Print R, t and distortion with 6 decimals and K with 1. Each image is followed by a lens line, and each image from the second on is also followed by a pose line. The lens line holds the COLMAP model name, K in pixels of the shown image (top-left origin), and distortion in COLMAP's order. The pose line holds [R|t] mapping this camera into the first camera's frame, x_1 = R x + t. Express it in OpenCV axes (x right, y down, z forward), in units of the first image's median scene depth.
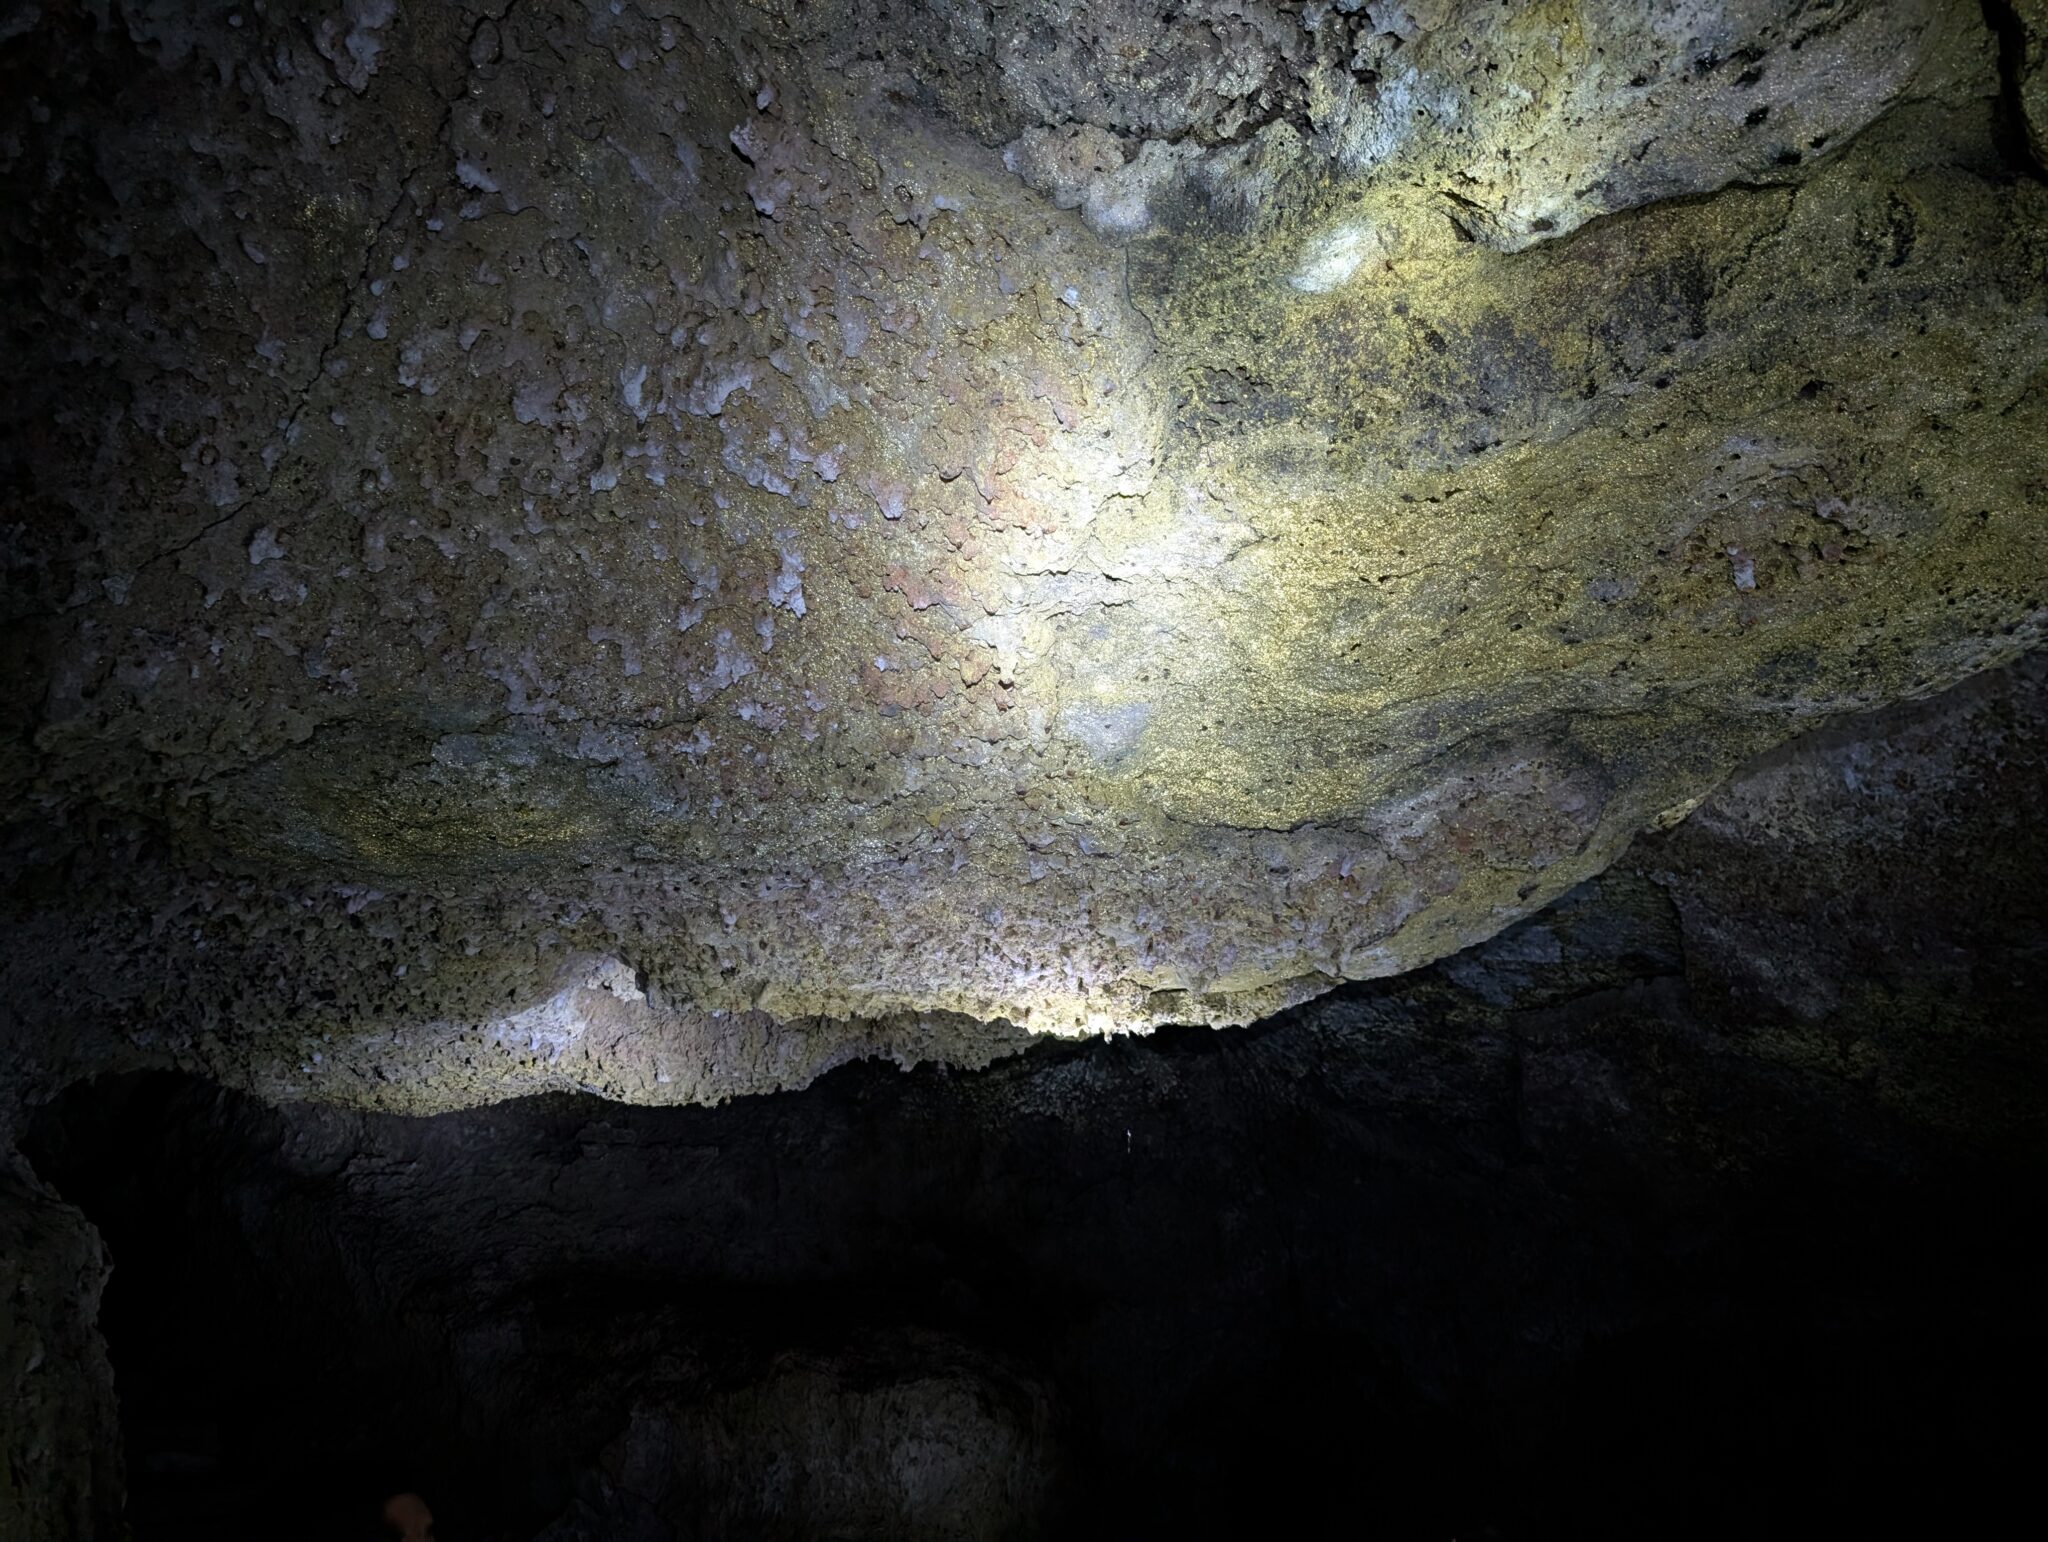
lens RADIAL K [[1494.0, 0, 1024.0], [0, 1494.0, 771.0], [0, 0, 1]] dist [0.124160, 0.001479]
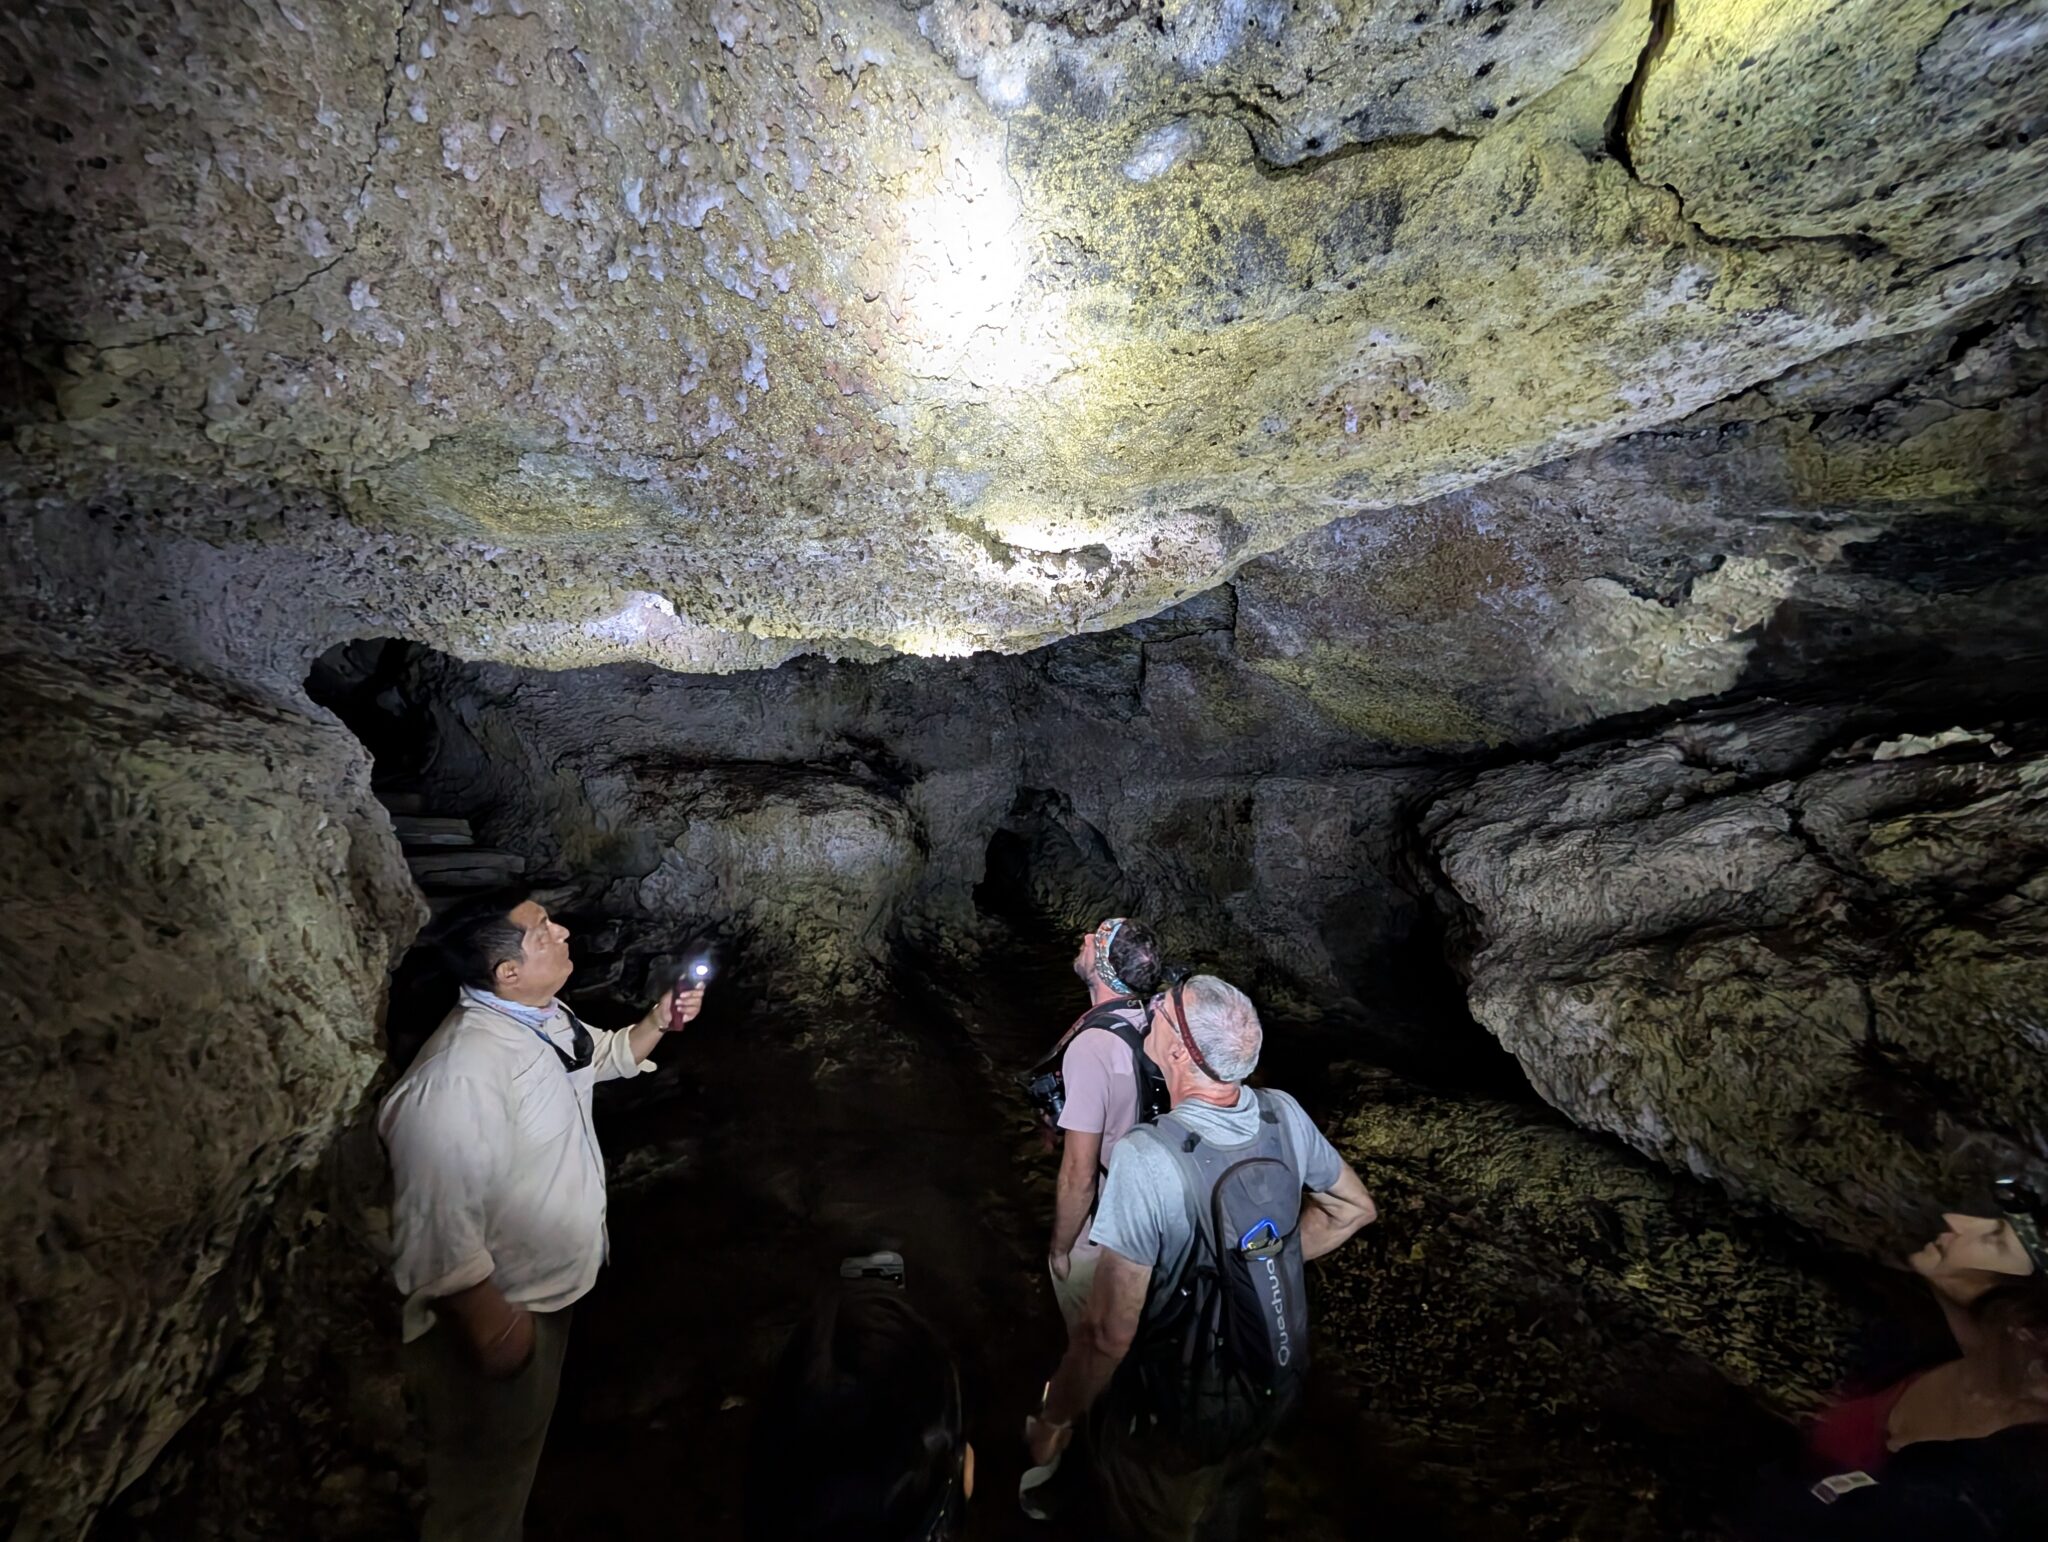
lens RADIAL K [[790.7, 0, 1020.0], [0, 790.7, 769.2], [0, 0, 1]] dist [0.029113, 0.003243]
pose [[0.987140, 0.020638, 0.158521, -0.017882], [-0.070599, 0.945971, 0.316473, -0.018896], [-0.143425, -0.323595, 0.935262, 0.100072]]
